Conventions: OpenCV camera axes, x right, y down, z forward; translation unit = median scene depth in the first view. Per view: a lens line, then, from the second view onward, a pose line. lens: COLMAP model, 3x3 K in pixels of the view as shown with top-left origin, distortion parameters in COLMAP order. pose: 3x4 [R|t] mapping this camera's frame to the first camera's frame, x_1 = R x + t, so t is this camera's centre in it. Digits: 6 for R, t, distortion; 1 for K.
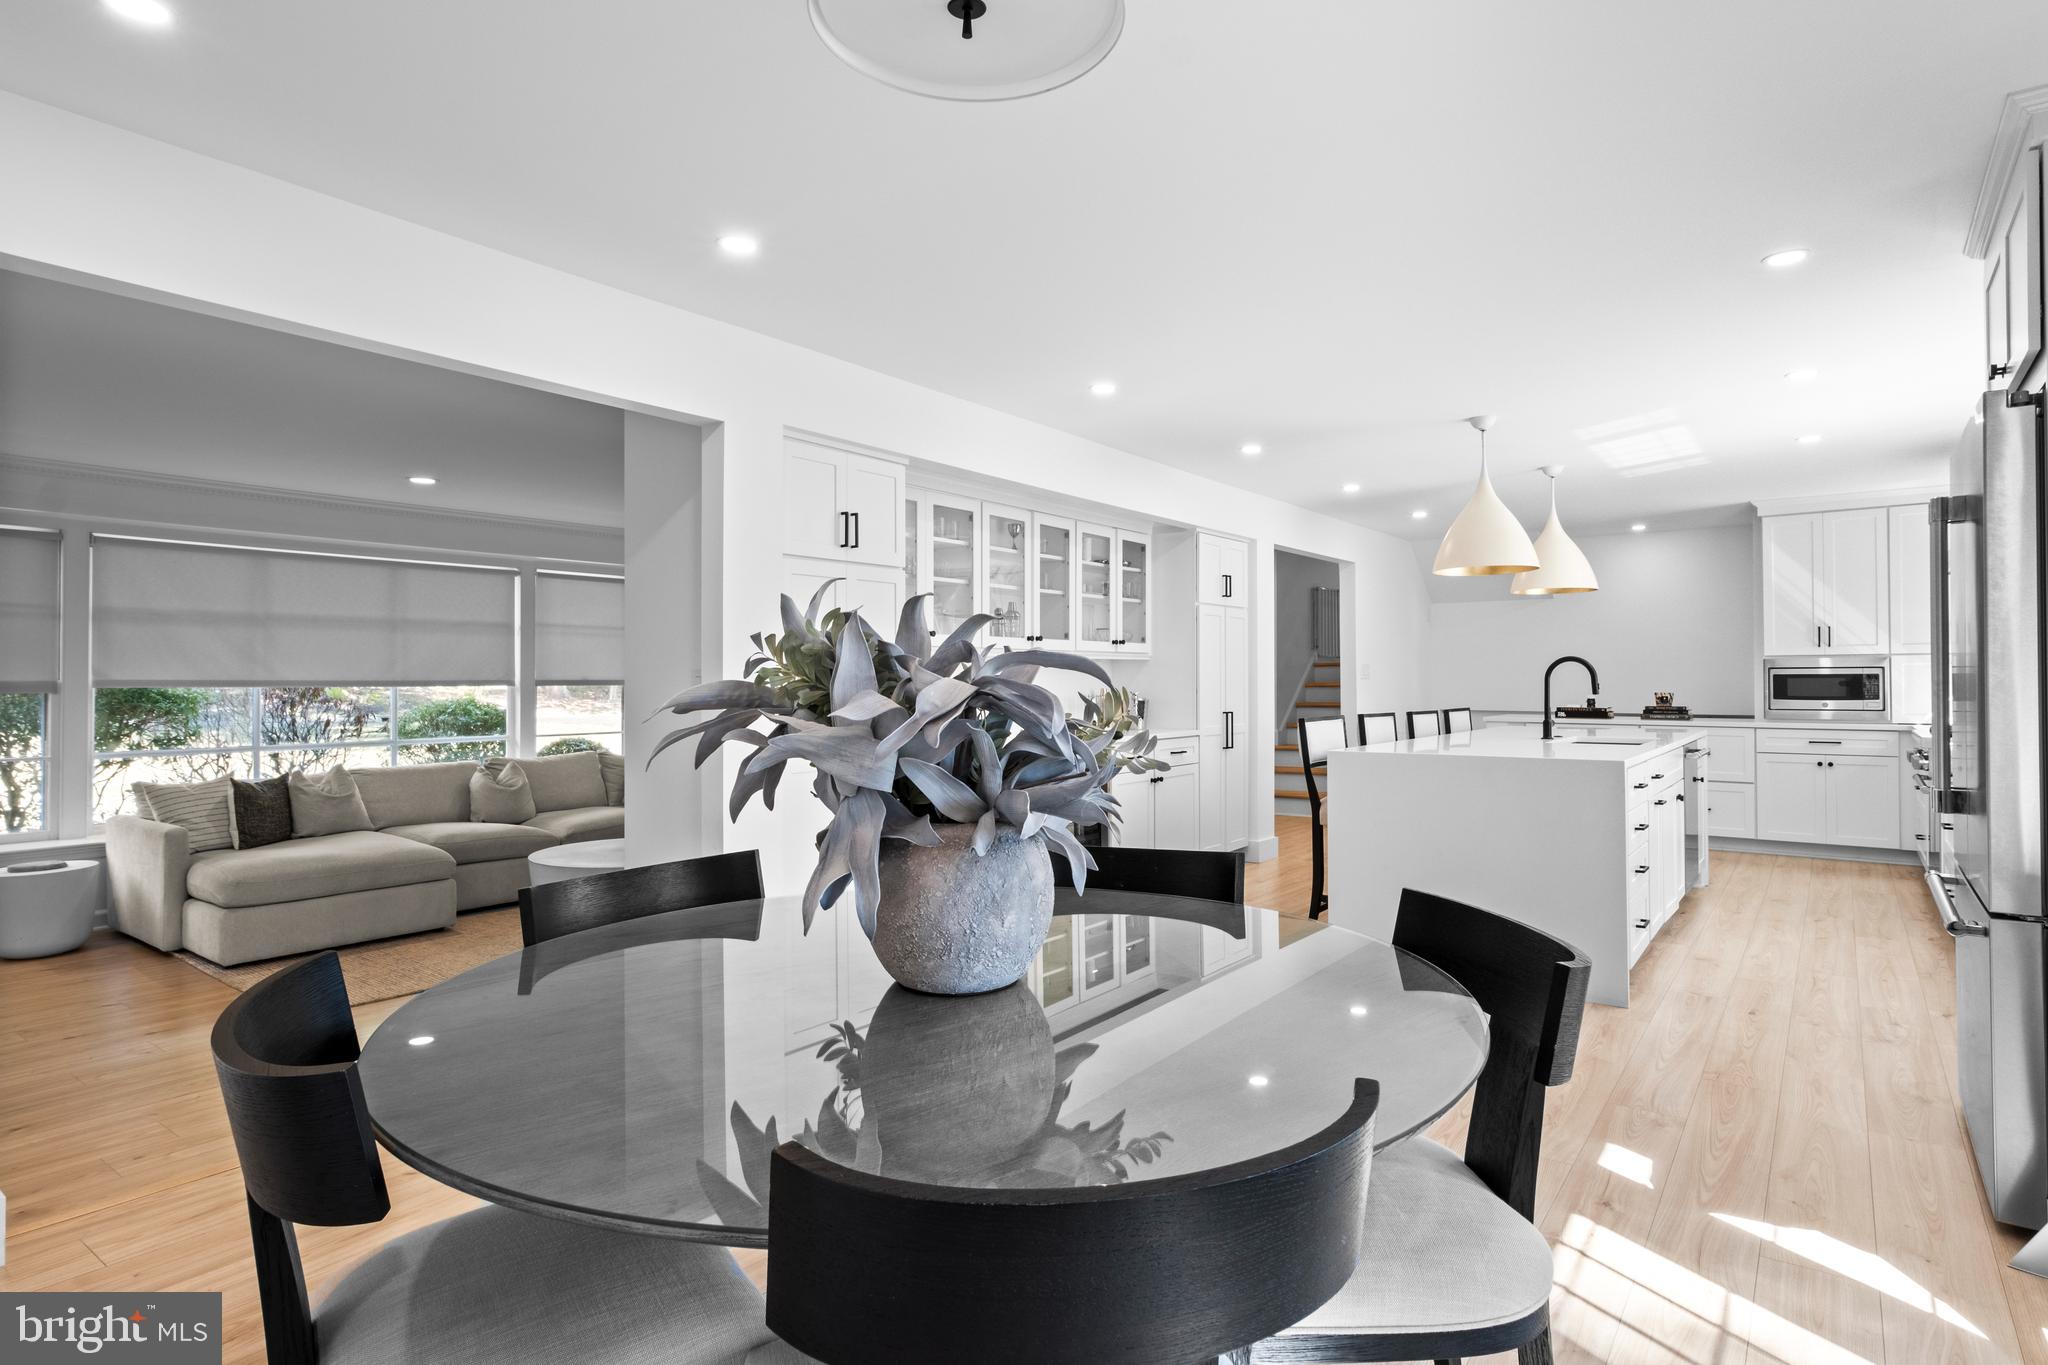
lens RADIAL K [[1110.8, 0, 1038.5], [0, 1110.8, 671.1], [0, 0, 1]] dist [0.028395, -0.000261]
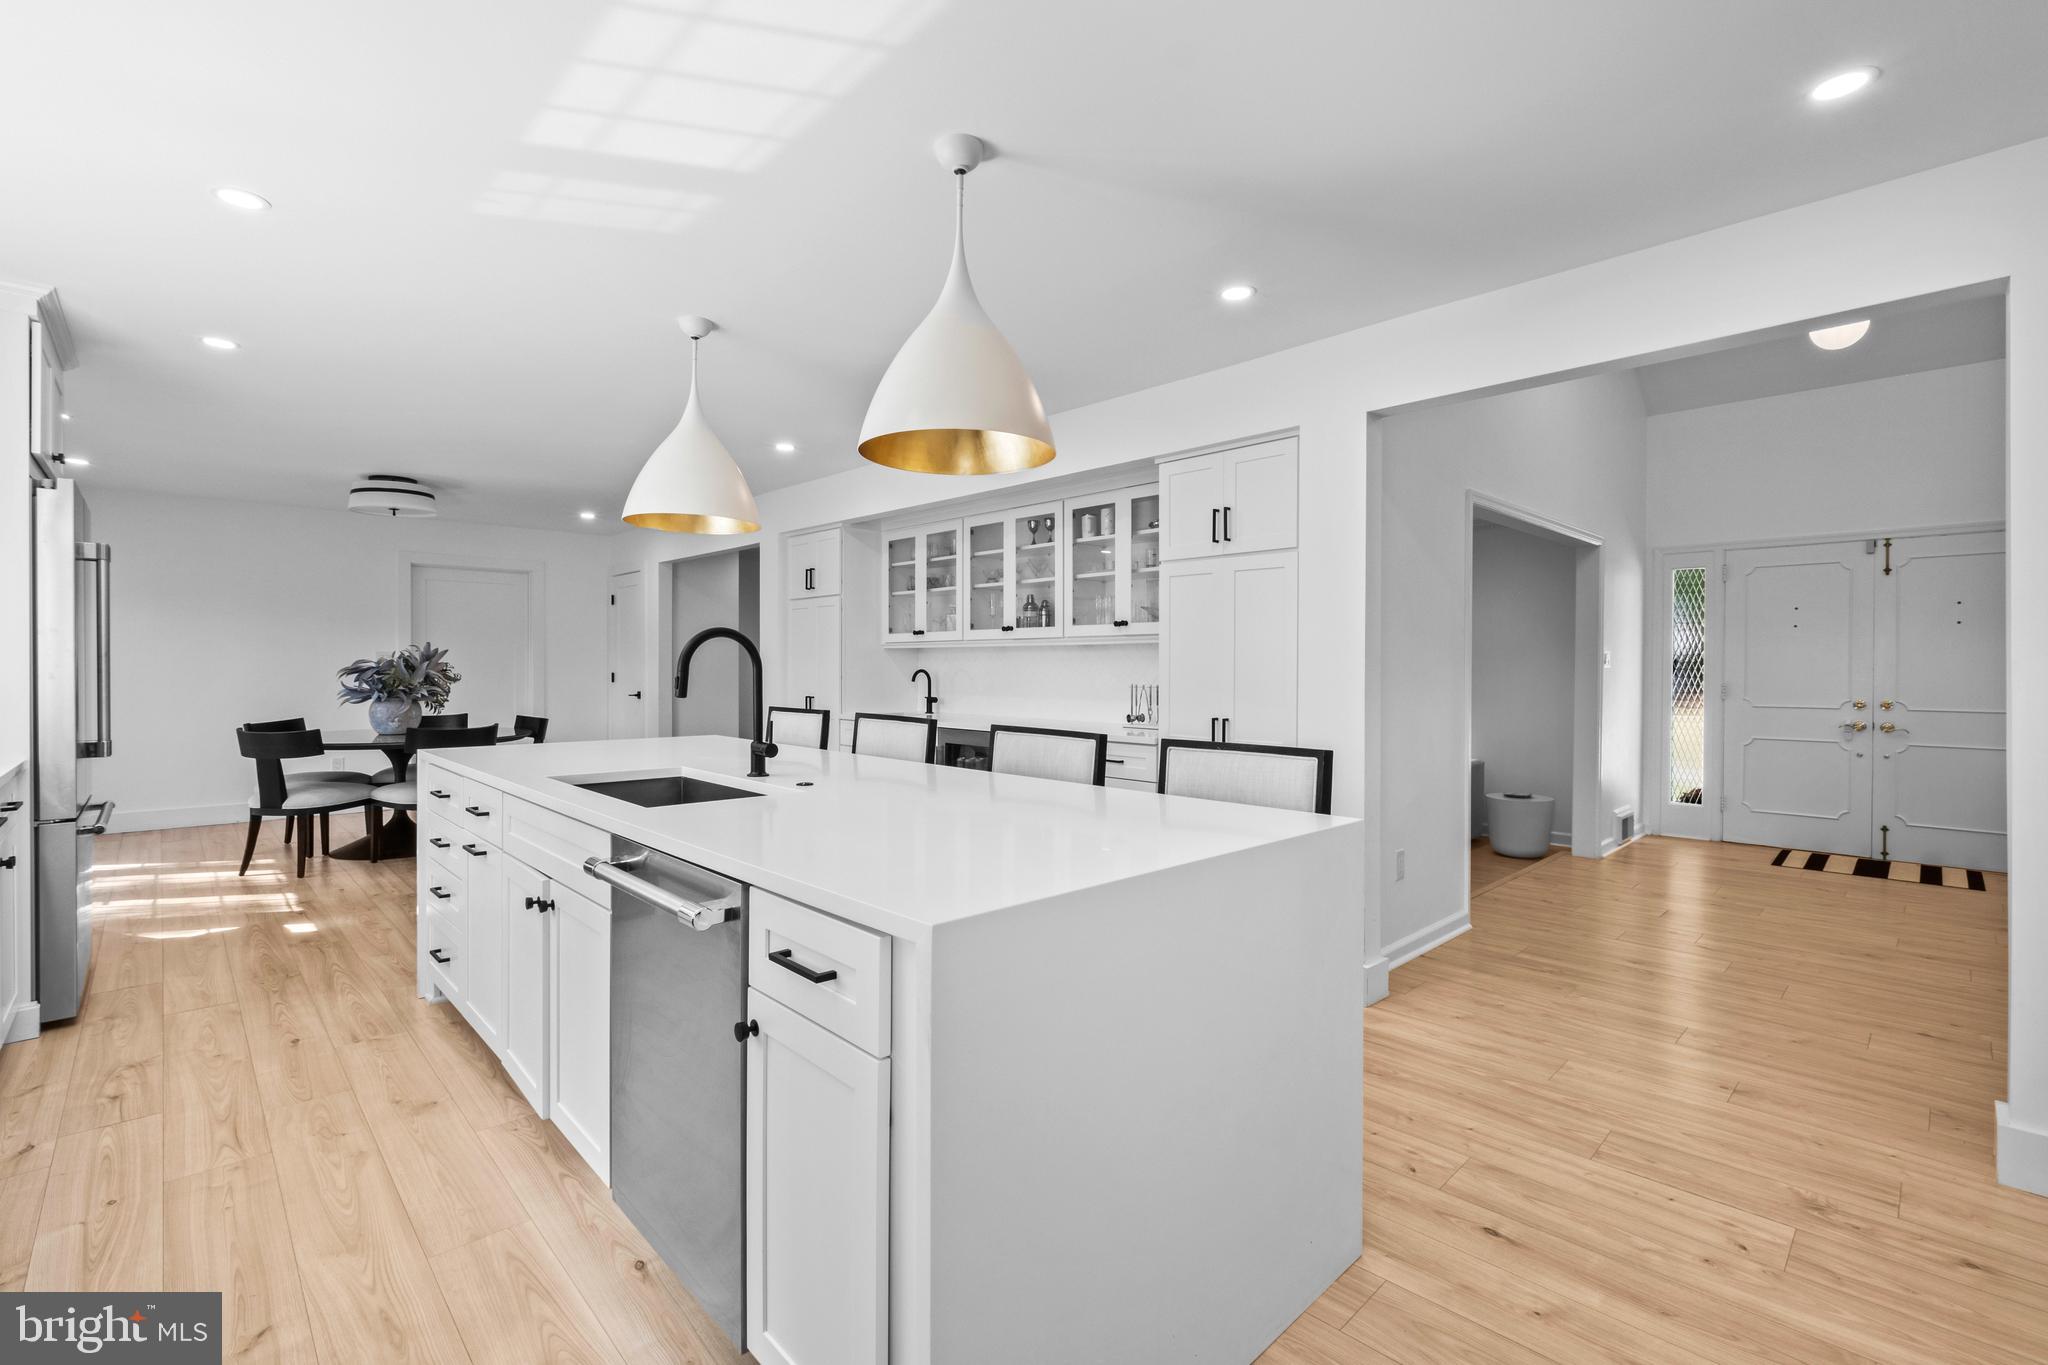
lens RADIAL K [[905.7, 0, 1029.0], [0, 905.7, 676.4], [0, 0, 1]] dist [-0.002382, 0.000102]
pose [[-0.187181, 0.012305, -0.982248, 0.723556], [0.003547, 0.999923, 0.011850, 0.005280], [0.982319, -0.001265, -0.187211, 1.007668]]
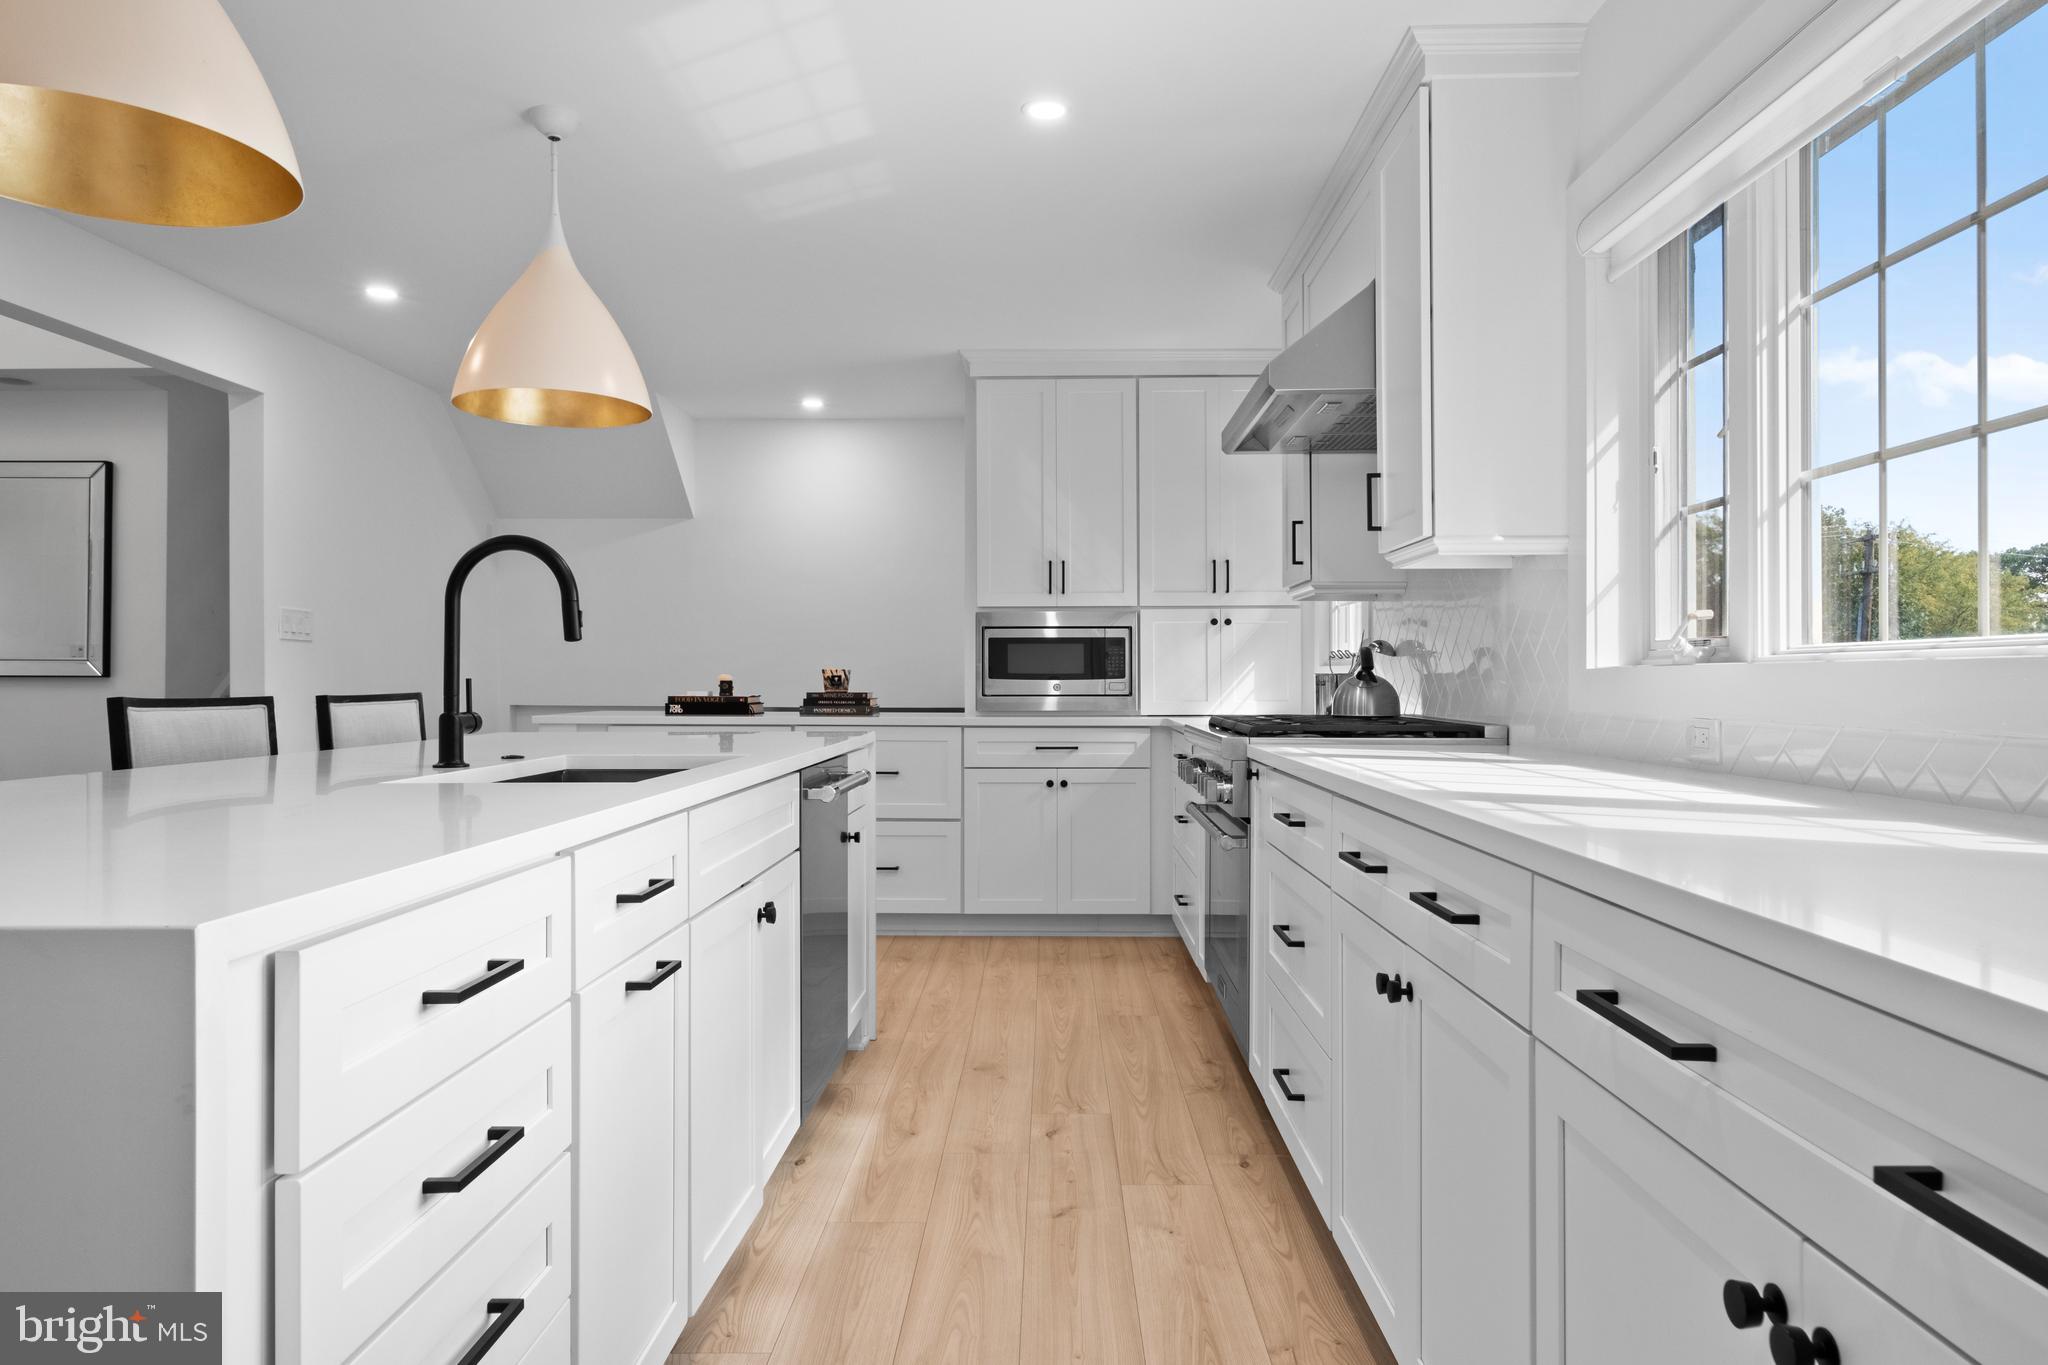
lens RADIAL K [[1292.0, 0, 1030.4], [0, 1292.0, 668.6], [0, 0, 1]] dist [-0.000723, 0.000156]
pose [[0.824142, 0.007680, 0.566332, 0.309320], [-0.006757, 0.999970, -0.003728, 0.024642], [-0.566343, -0.000755, 0.824169, 0.460458]]
